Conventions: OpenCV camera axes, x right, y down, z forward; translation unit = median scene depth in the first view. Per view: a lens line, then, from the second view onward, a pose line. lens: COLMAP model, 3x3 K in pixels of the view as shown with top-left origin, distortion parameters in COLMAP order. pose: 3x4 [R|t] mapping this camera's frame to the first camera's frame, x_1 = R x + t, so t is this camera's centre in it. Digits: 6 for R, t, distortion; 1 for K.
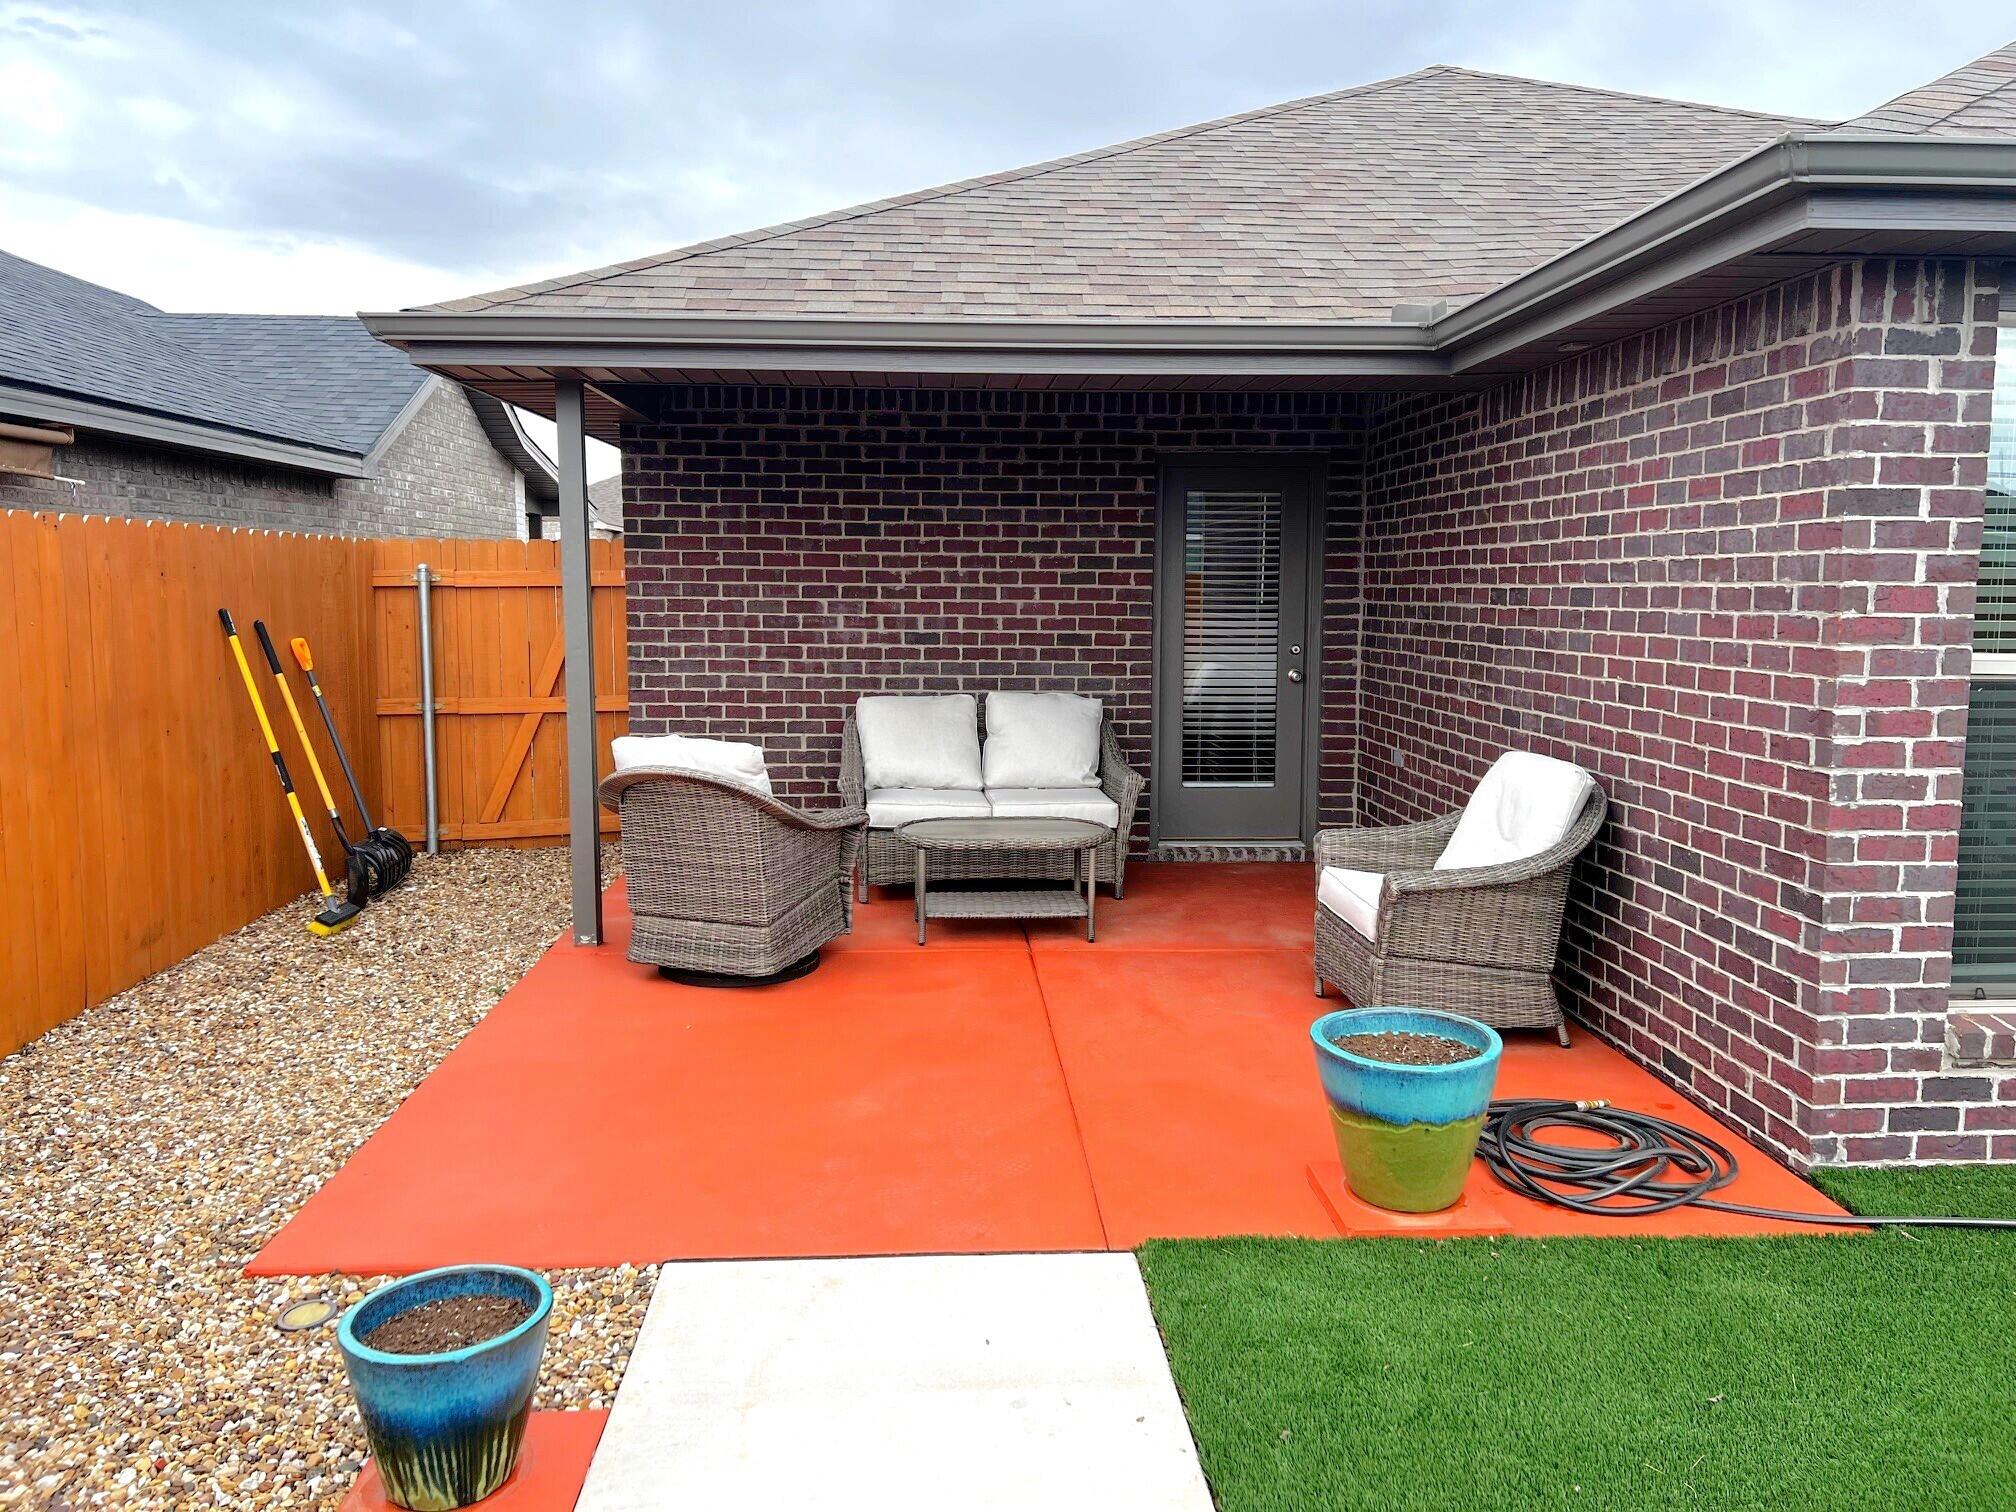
lens RADIAL K [[1468.3, 0, 1006.8], [0, 1468.3, 749.7], [0, 0, 1]] dist [0.008518, -0.000707]
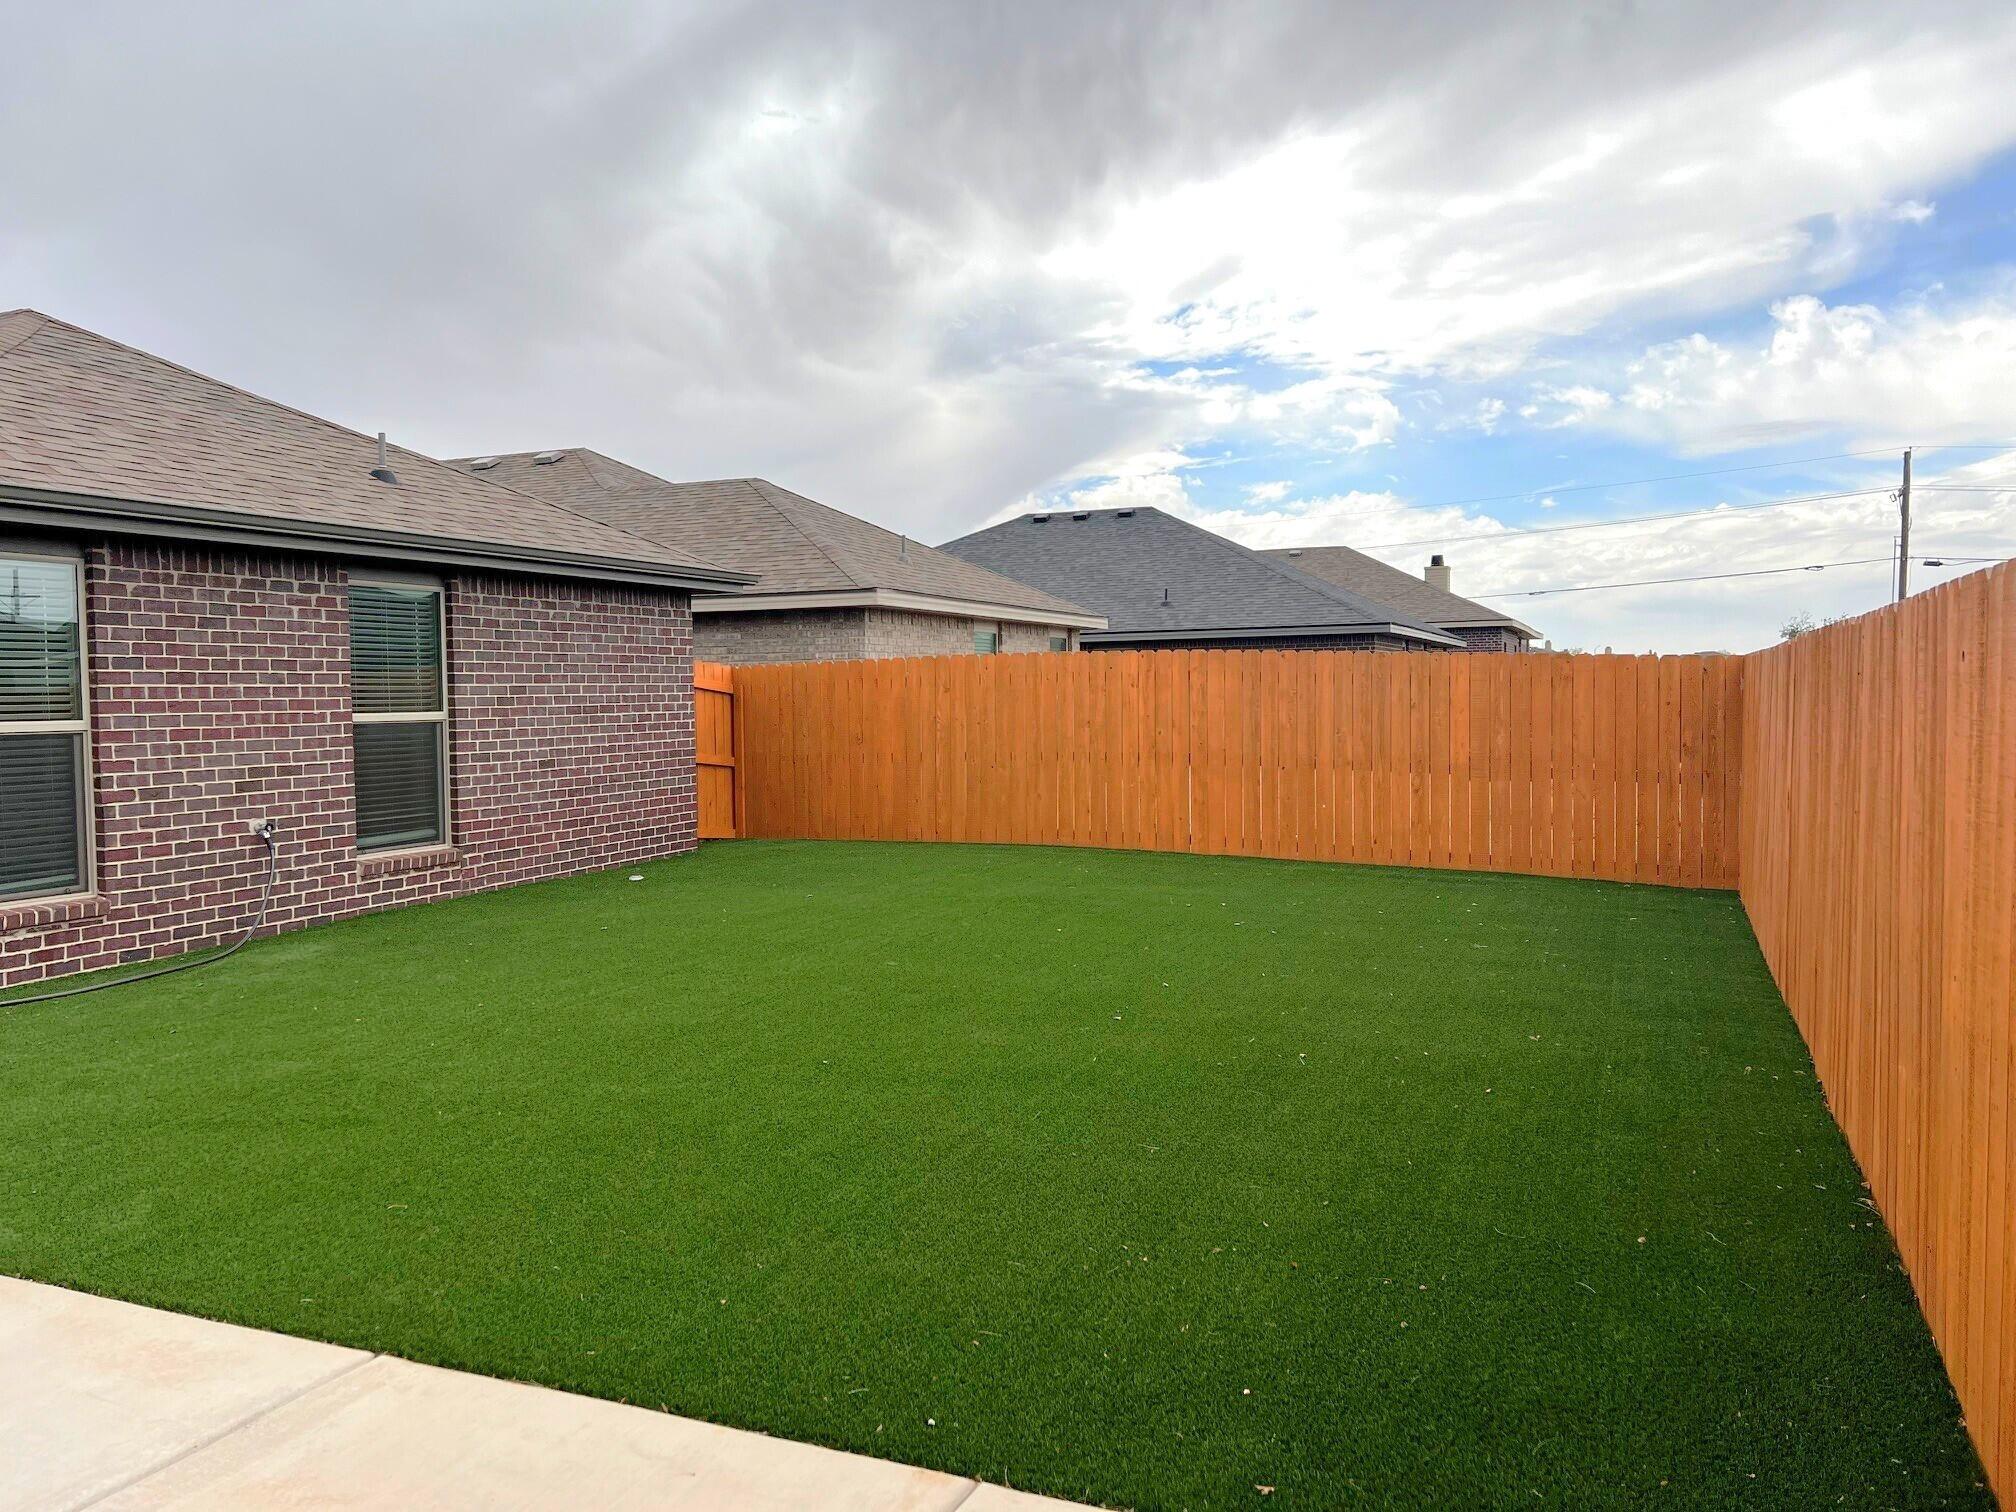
lens RADIAL K [[1468.3, 0, 1009.2], [0, 1468.3, 767.7], [0, 0, 1]] dist [0.008518, -0.000707]
pose [[0.417181, -0.060432, 0.906812, -1.143558], [0.114414, 0.993341, 0.013563, 0.119549], [-0.901593, 0.098094, 0.421317, -1.040660]]
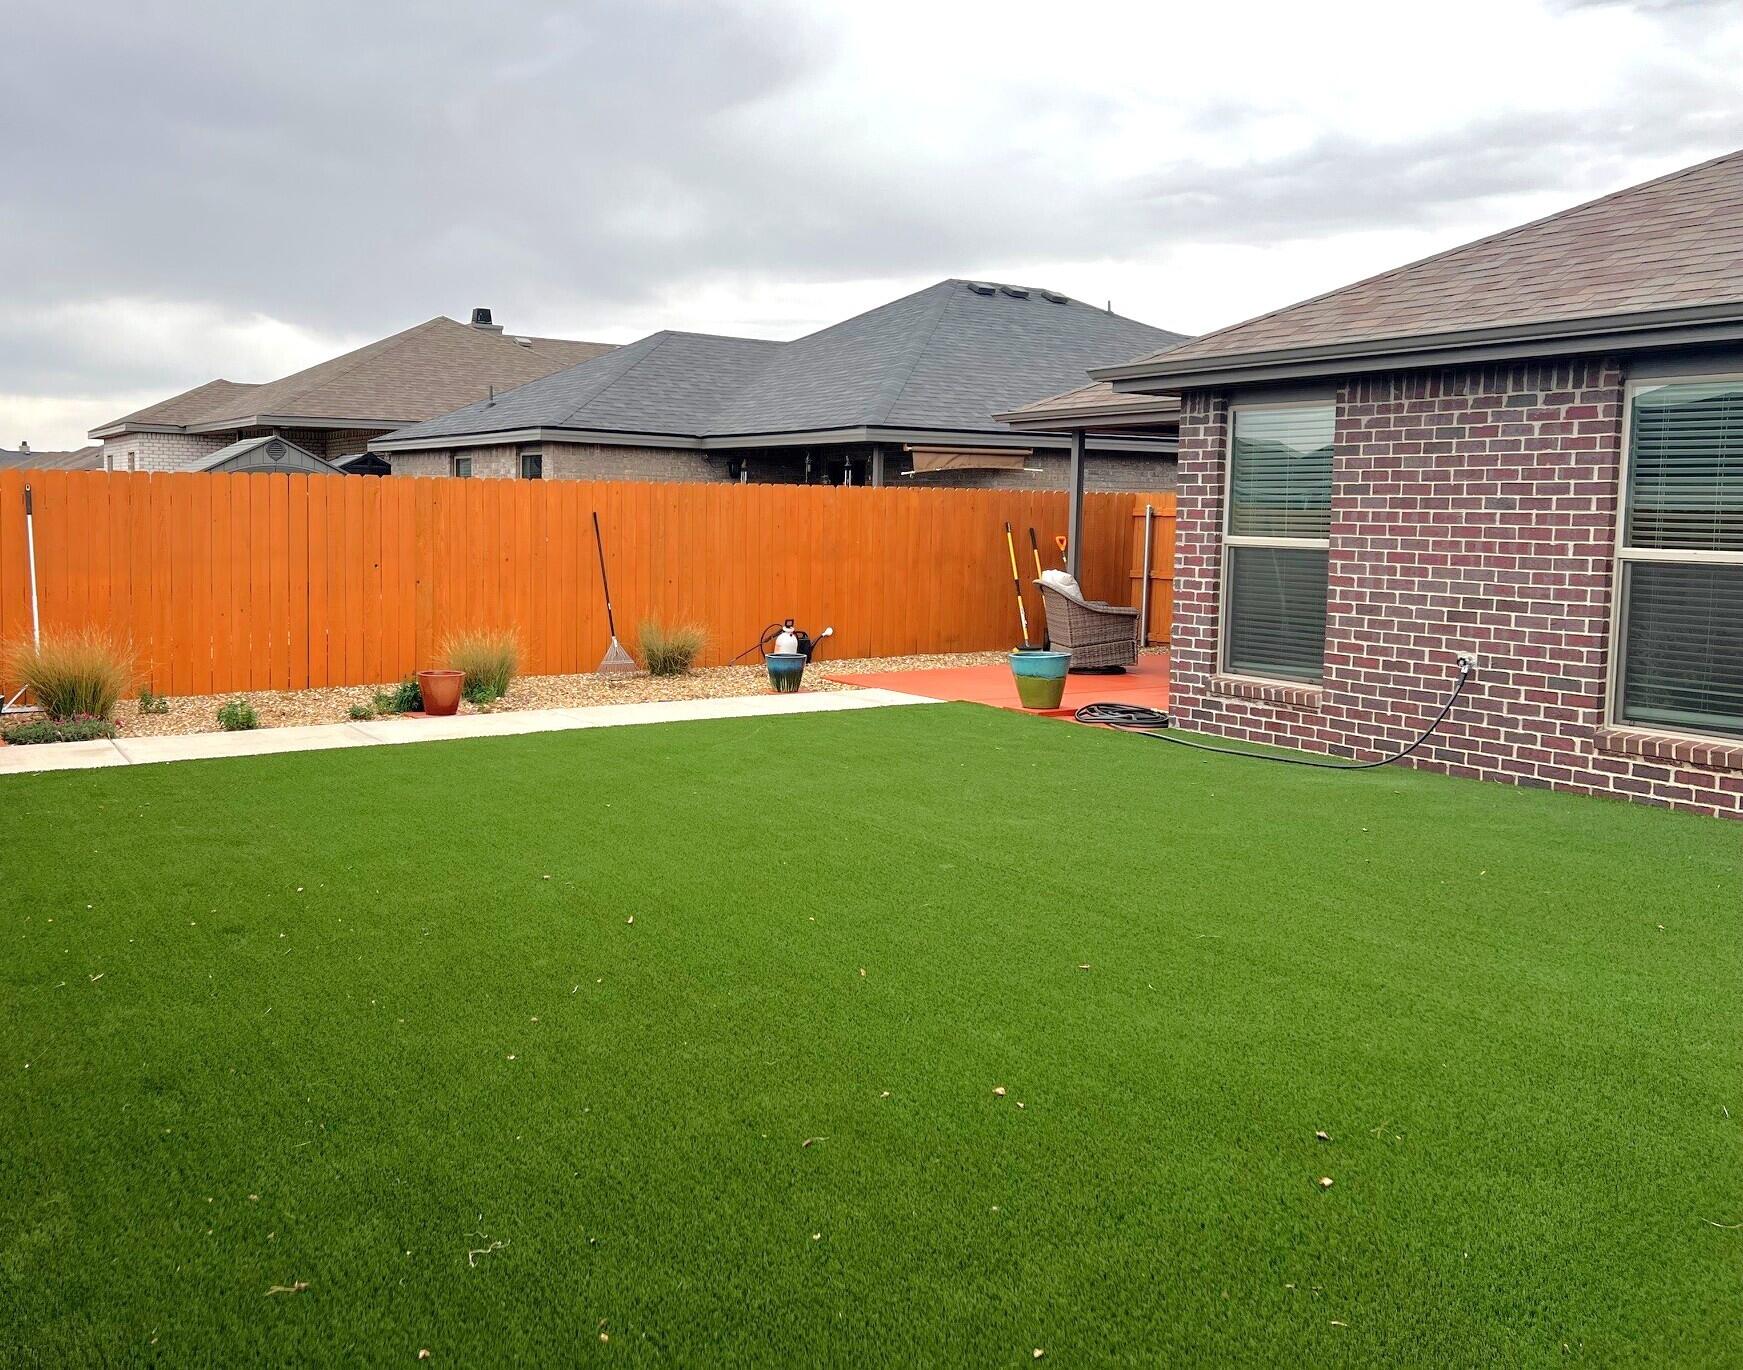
lens RADIAL K [[1639.8, 0, 870.6], [0, 1639.8, 675.7], [0, 0, 1]] dist [0.005269, 0.002870]
pose [[0.503284, 0.086966, -0.859734, 2.848217], [-0.109972, 0.993279, 0.036098, 0.144277], [0.857095, 0.076379, 0.509465, -0.989585]]
